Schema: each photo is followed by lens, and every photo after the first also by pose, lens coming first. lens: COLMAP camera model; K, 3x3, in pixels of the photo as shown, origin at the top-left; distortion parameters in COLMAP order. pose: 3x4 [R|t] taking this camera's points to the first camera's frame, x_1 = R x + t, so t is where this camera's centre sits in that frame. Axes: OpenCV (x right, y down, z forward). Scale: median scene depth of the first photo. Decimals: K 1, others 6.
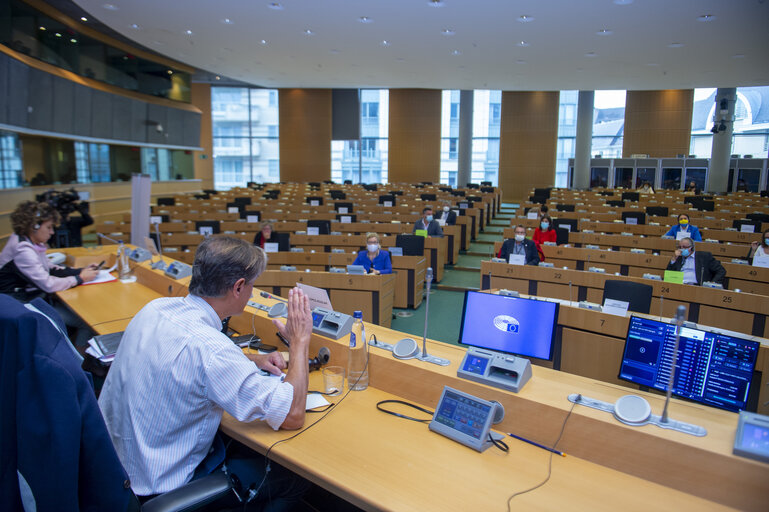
lens RADIAL K [[510.6, 0, 384.5], [0, 510.6, 256.0], [0, 0, 1]] dist [-0.039859, -0.005241]
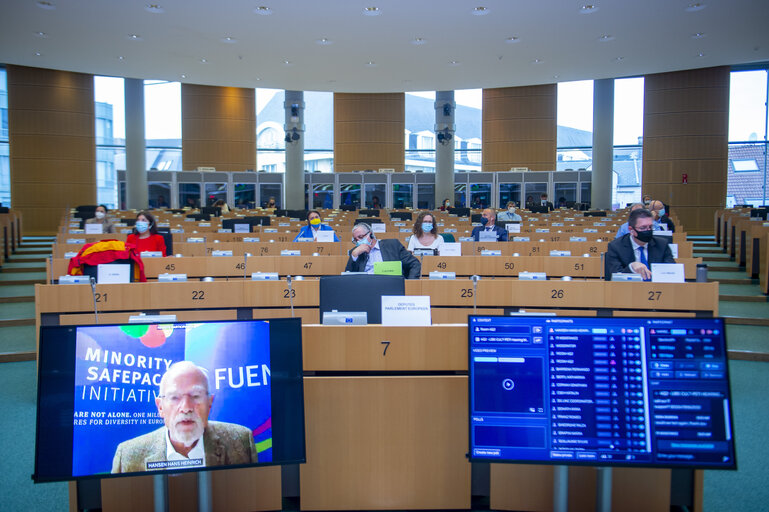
lens RADIAL K [[638.1, 0, 384.5], [0, 638.1, 256.0], [0, 0, 1]] dist [-0.043036, -0.000461]
pose [[0.723343, -0.056108, 0.688205, 0.006697], [0.113926, 0.992731, -0.038807, 0.012852], [-0.681025, 0.106475, 0.724477, 0.102814]]
